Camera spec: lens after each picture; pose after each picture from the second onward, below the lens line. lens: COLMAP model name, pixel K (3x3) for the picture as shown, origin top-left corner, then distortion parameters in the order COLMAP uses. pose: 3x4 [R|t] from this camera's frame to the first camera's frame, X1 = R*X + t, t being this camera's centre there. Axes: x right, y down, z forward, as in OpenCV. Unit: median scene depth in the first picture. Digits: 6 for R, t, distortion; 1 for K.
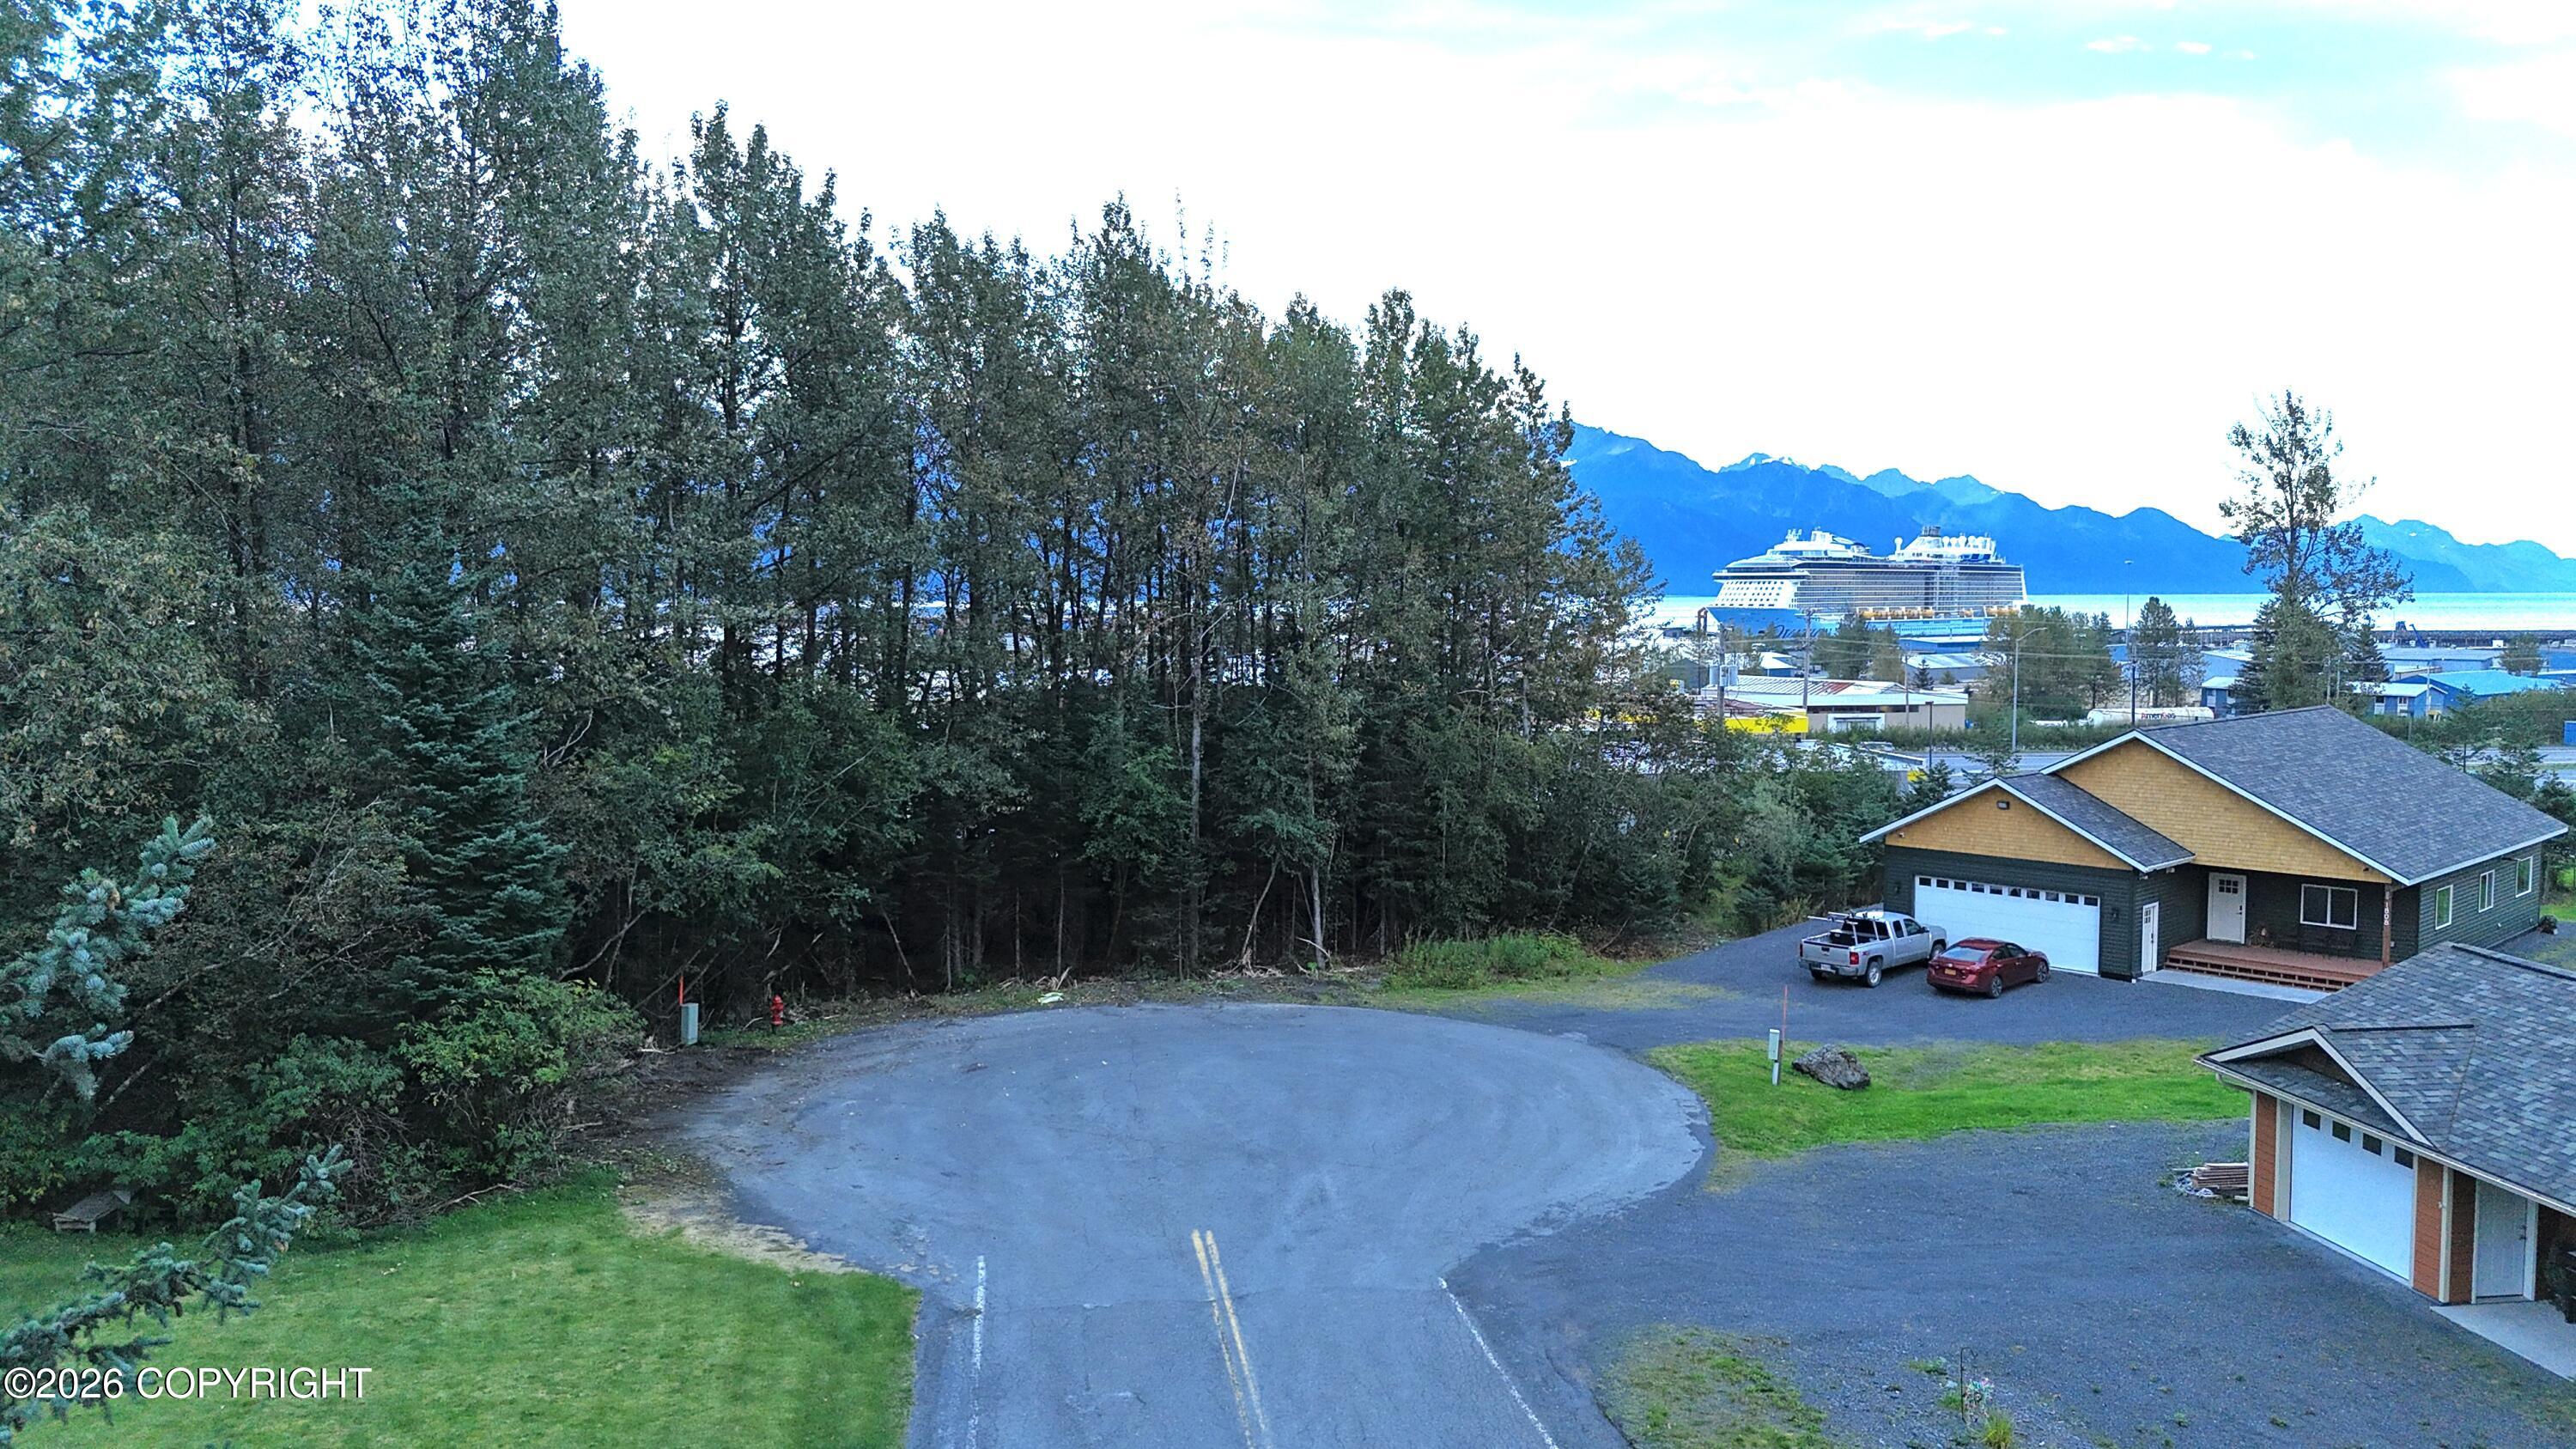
lens RADIAL K [[1905.0, 0, 1290.5], [0, 1905.0, 726.9], [0, 0, 1]] dist [0.069305, -0.063923]
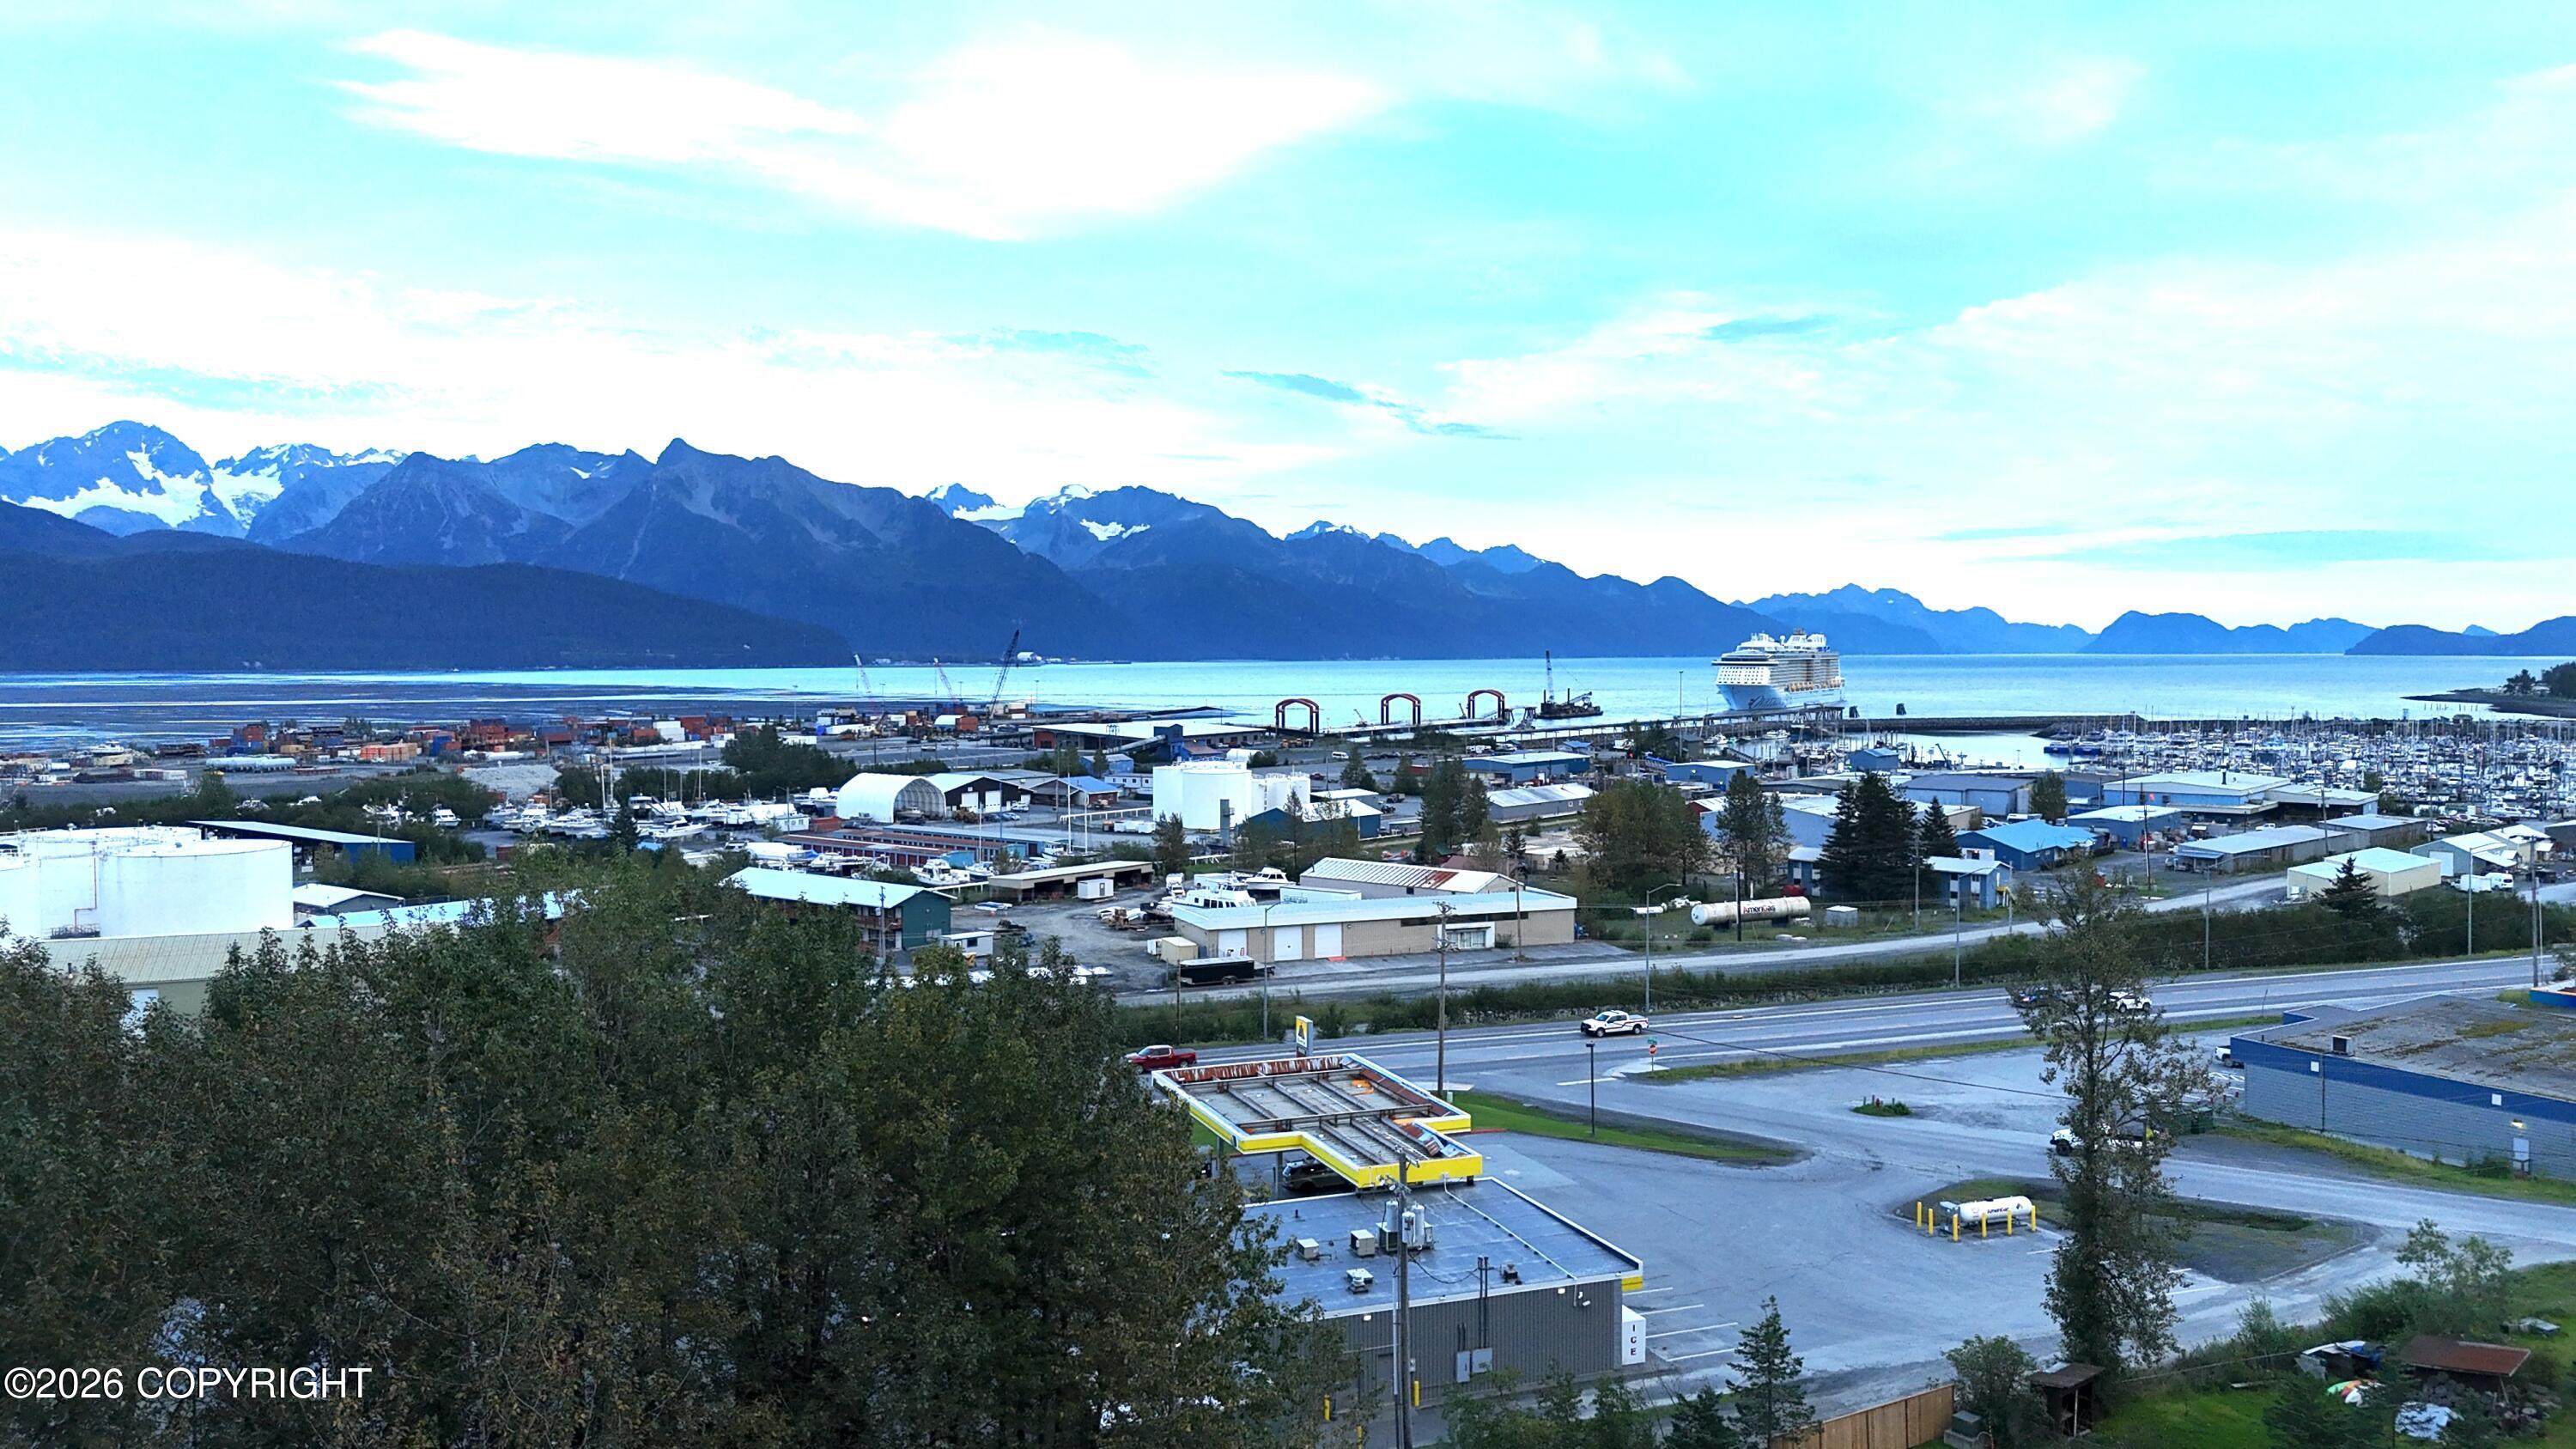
lens RADIAL K [[1905.0, 0, 1291.8], [0, 1905.0, 720.1], [0, 0, 1]] dist [0.069305, -0.063923]
pose [[0.975351, -0.009060, 0.220475, 0.038088], [0.016626, 0.999334, -0.032484, -0.331247], [-0.220034, 0.035349, 0.974852, 0.477939]]
